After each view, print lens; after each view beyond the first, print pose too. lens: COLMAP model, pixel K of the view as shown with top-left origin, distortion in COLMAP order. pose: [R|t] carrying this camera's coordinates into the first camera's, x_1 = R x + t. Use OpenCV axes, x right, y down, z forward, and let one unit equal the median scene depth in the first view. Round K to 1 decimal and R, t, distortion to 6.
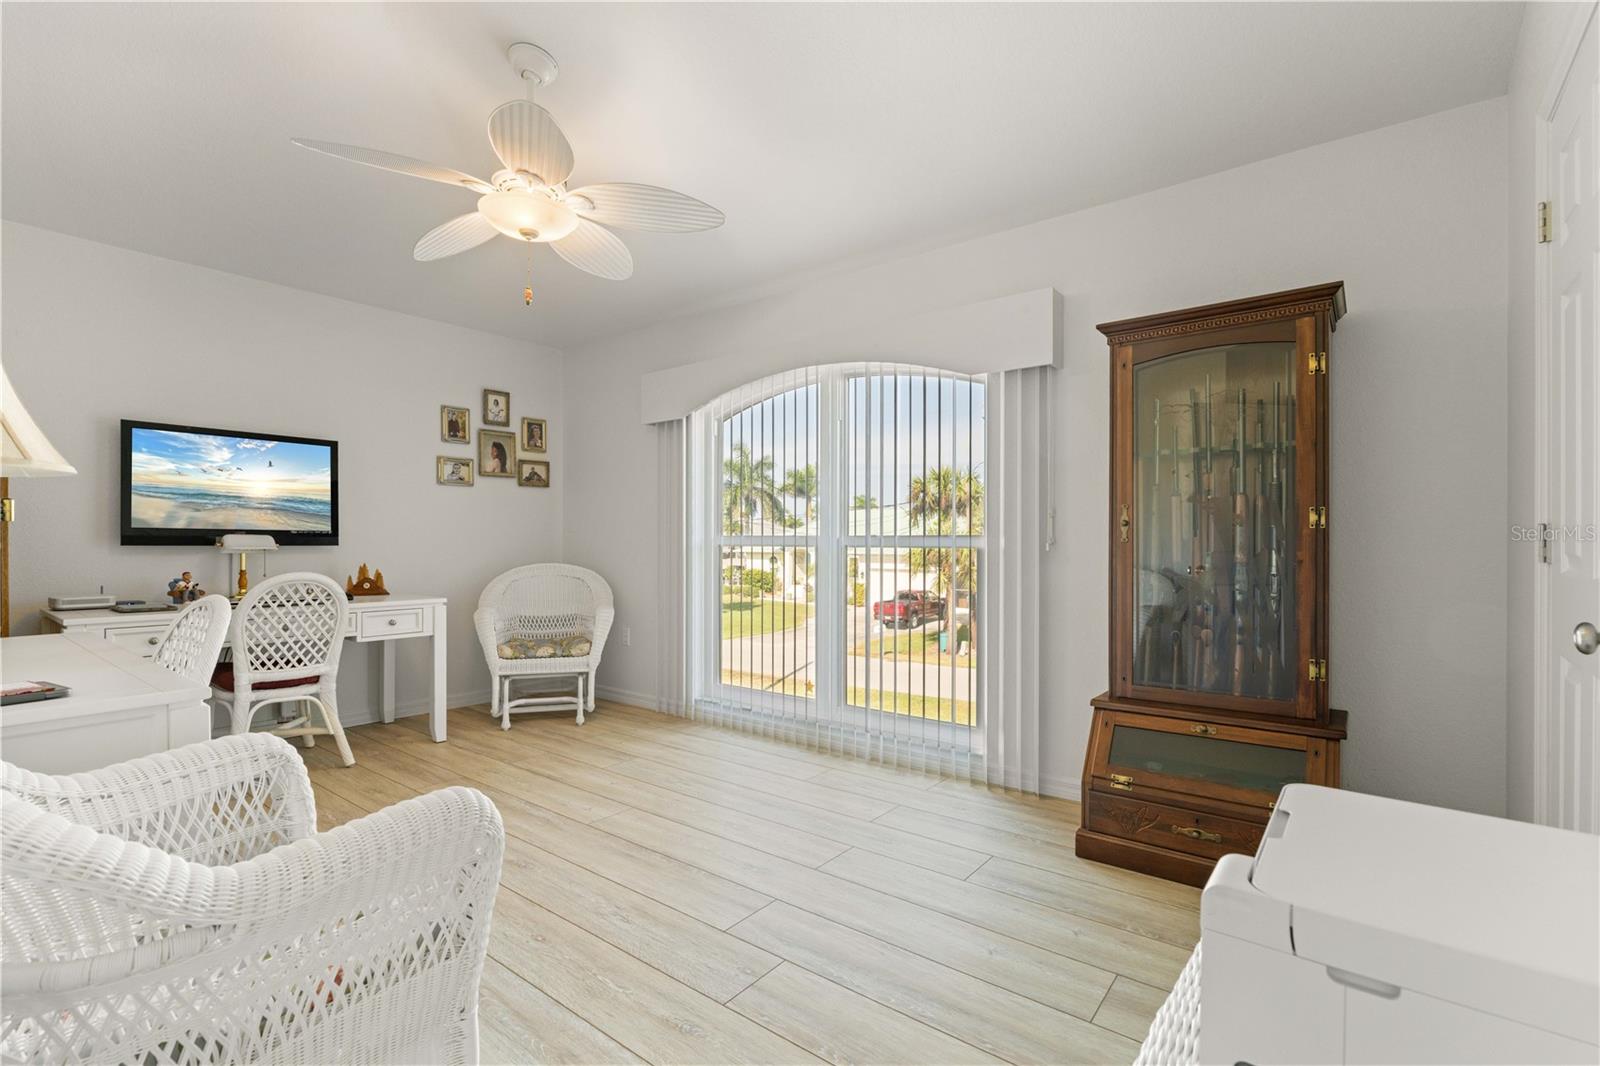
lens RADIAL K [[734.9, 0, 799.1], [0, 734.9, 525.5], [0, 0, 1]] dist [0.000794, 0.000023]
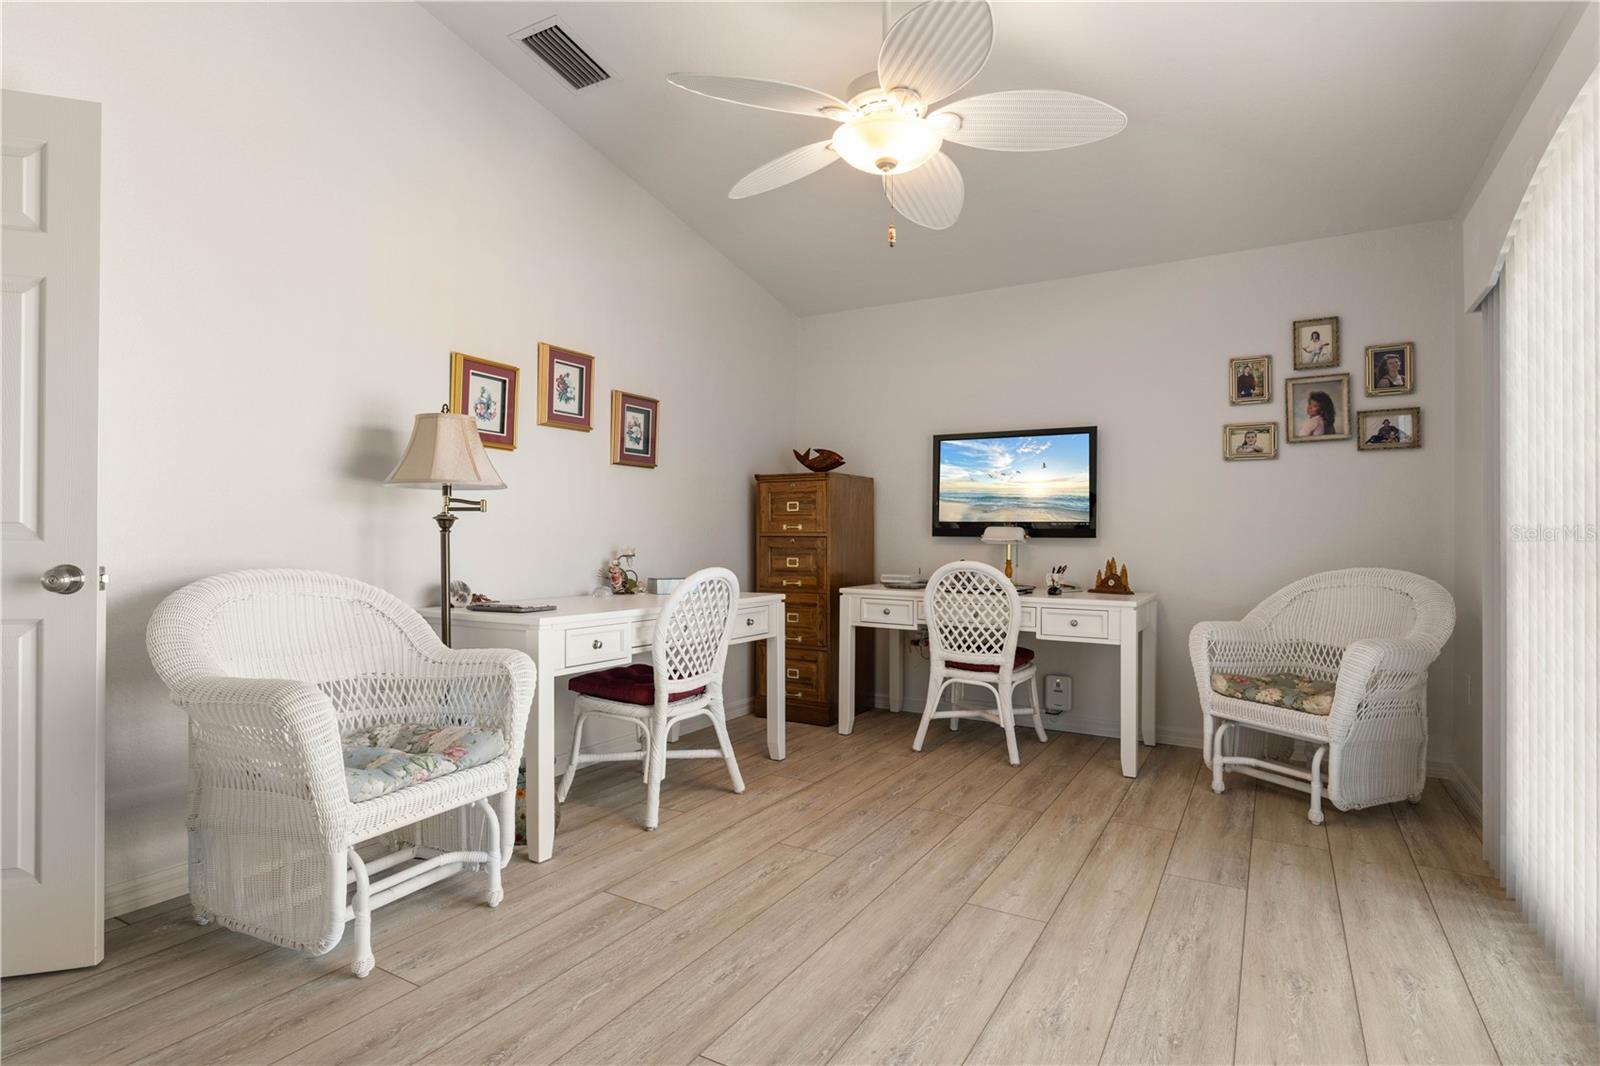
lens RADIAL K [[825.2, 0, 798.9], [0, 825.2, 522.6], [0, 0, 1]] dist [-0.001001, 0.000216]
pose [[0.131897, -0.018693, -0.991087, 0.374059], [0.014898, 0.999747, -0.016873, 0.020570], [0.991151, -0.012540, 0.132142, 0.509257]]
